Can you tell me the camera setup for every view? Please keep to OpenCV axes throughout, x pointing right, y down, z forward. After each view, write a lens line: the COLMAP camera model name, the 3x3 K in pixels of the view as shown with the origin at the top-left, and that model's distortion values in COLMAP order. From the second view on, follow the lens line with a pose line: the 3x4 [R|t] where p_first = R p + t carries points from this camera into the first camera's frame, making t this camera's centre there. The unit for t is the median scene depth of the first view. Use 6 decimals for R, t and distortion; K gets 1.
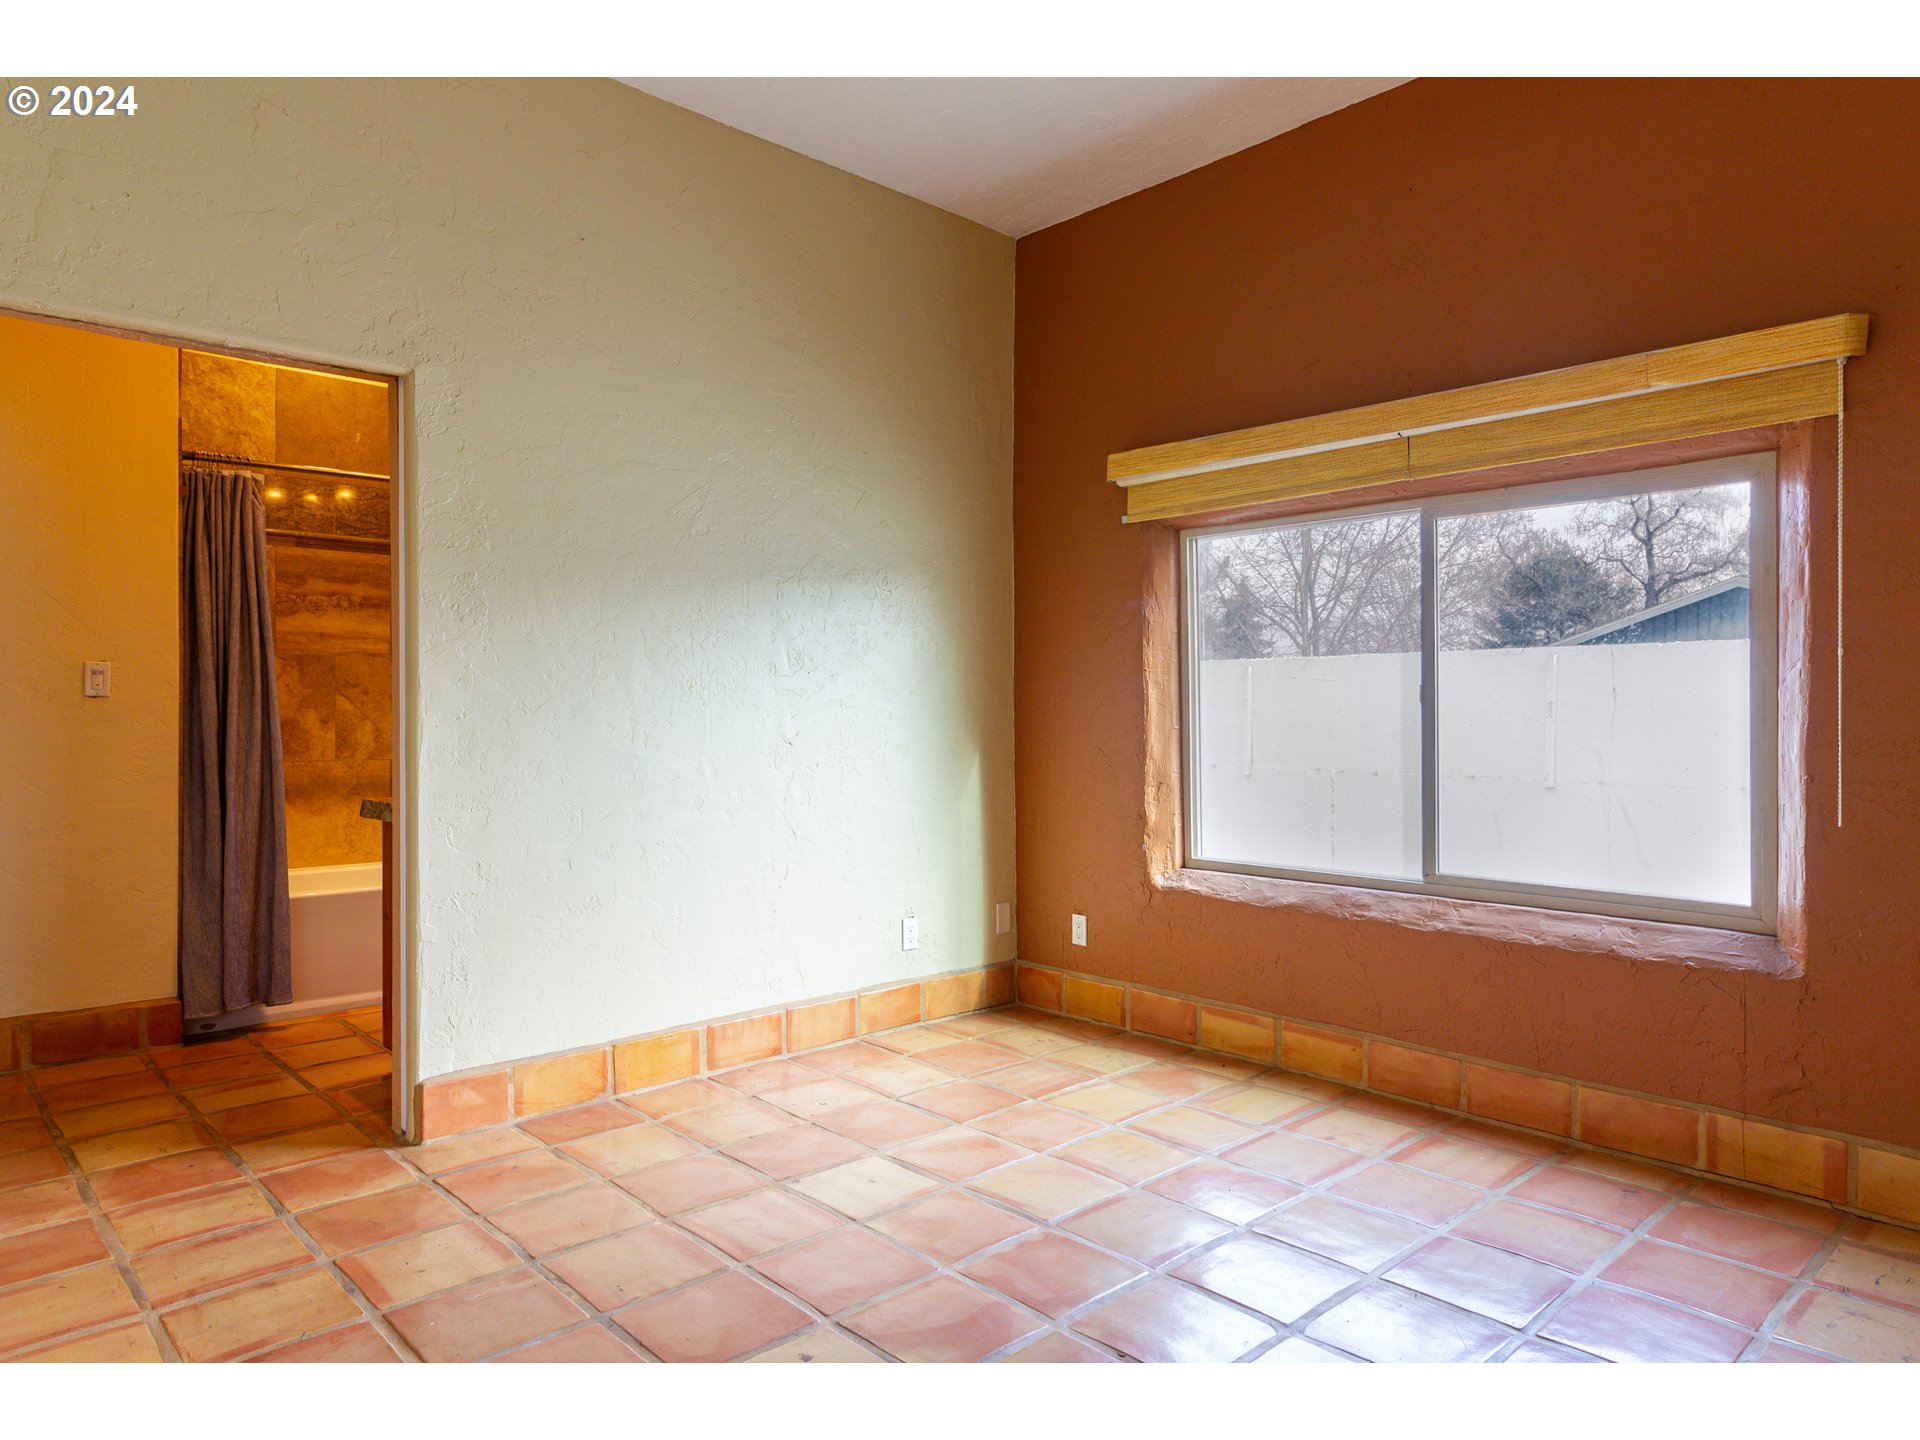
lens RADIAL K [[1184.5, 0, 952.4], [0, 1184.5, 700.8], [0, 0, 1]] dist [-0.002163, -0.002040]
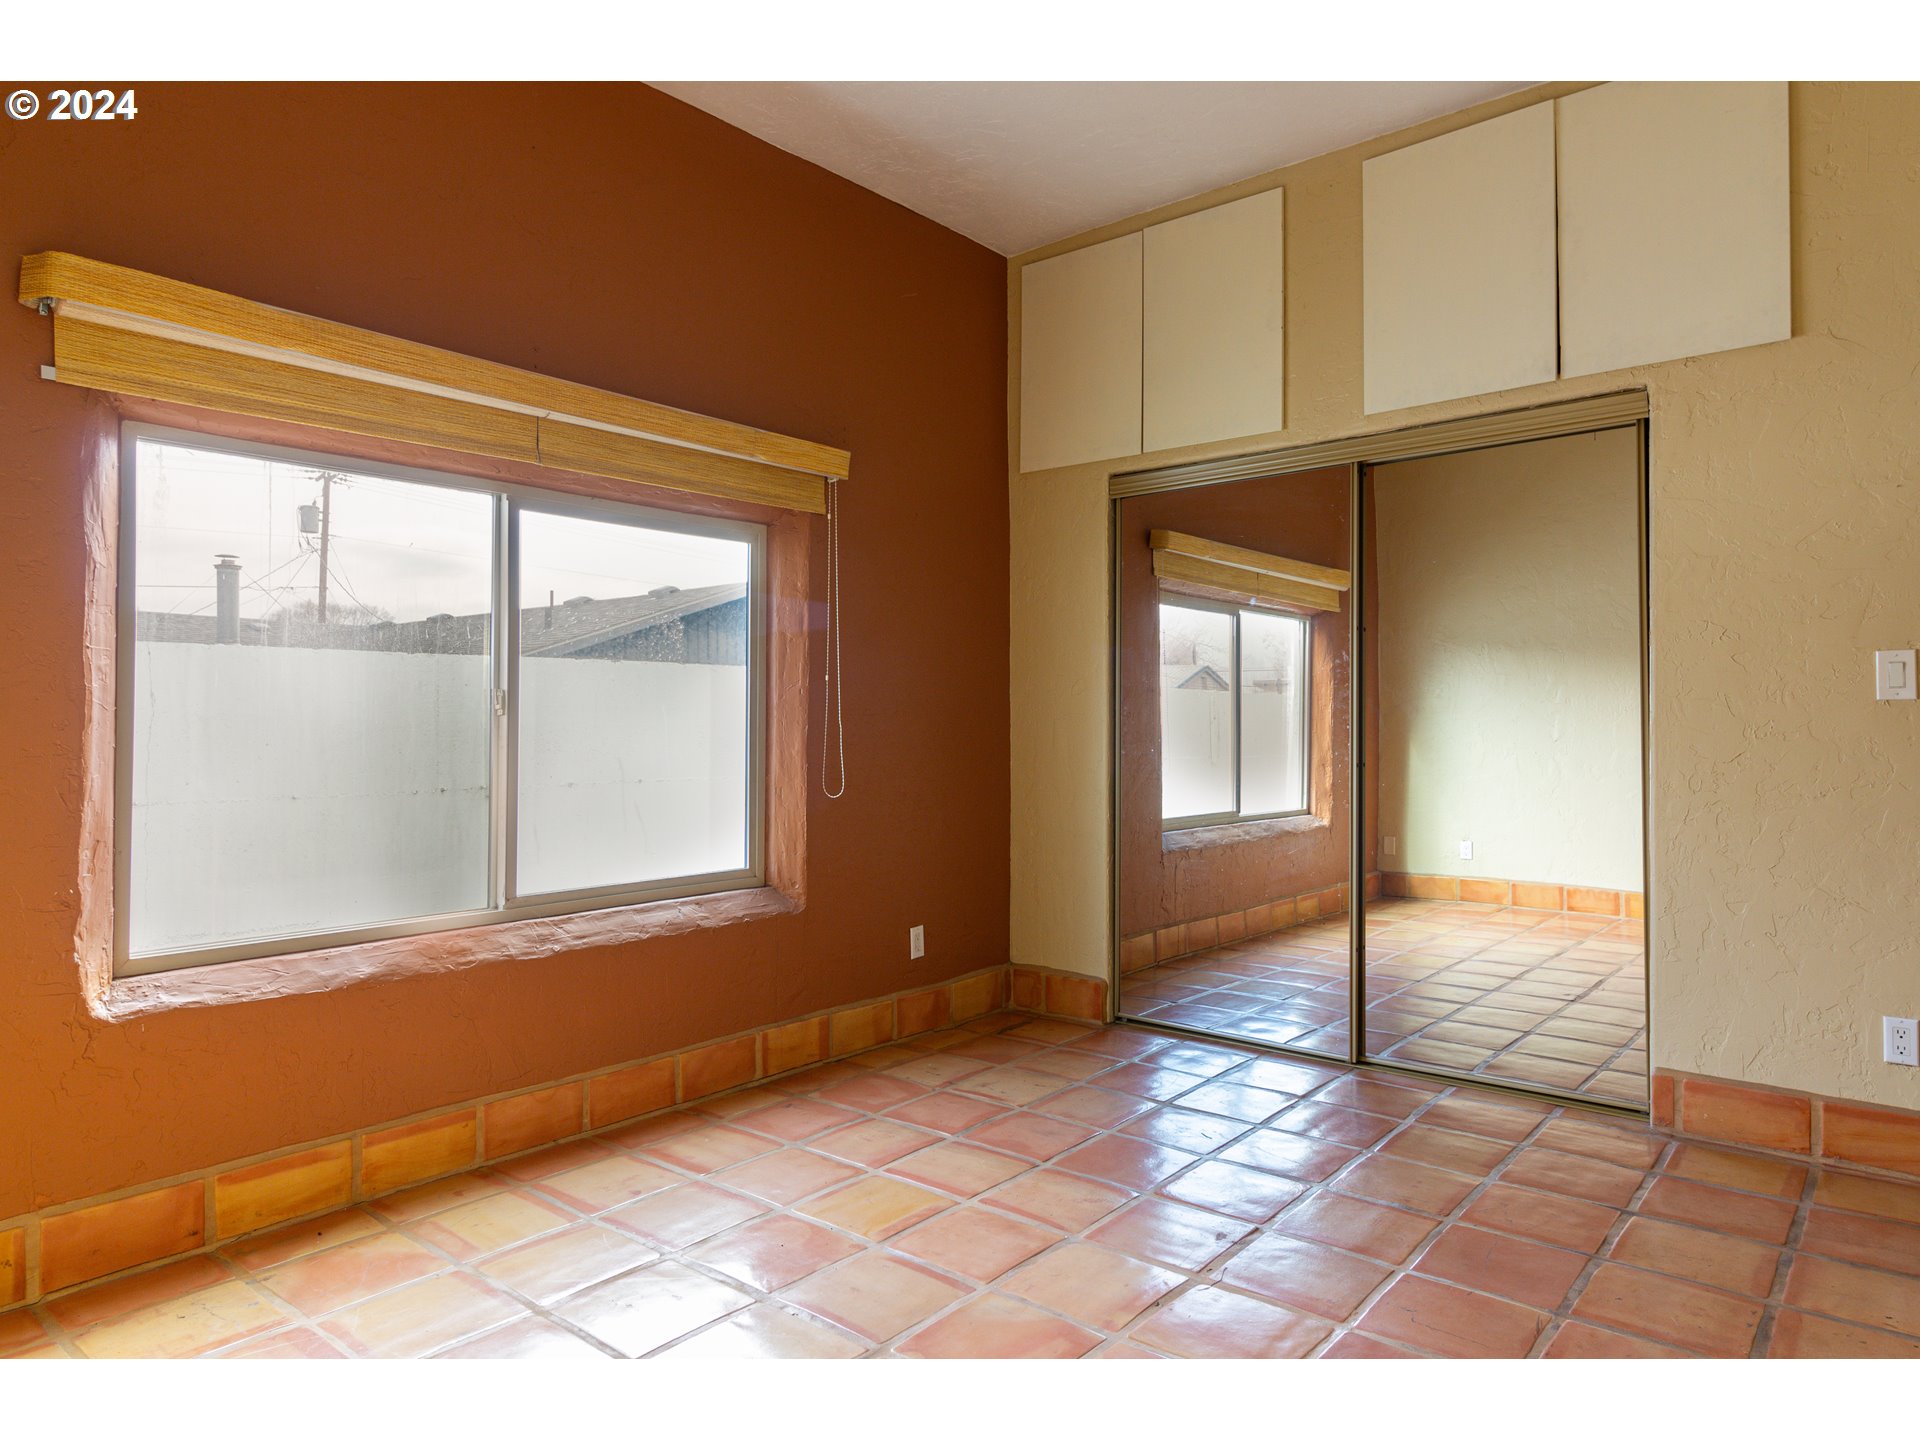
lens RADIAL K [[1184.5, 0, 952.4], [0, 1184.5, 700.8], [0, 0, 1]] dist [-0.002163, -0.002040]
pose [[-0.122745, 0.020078, 0.992235, -0.562556], [-0.003284, 0.999782, -0.020637, 0.012980], [-0.992433, -0.005792, -0.122653, 0.805363]]
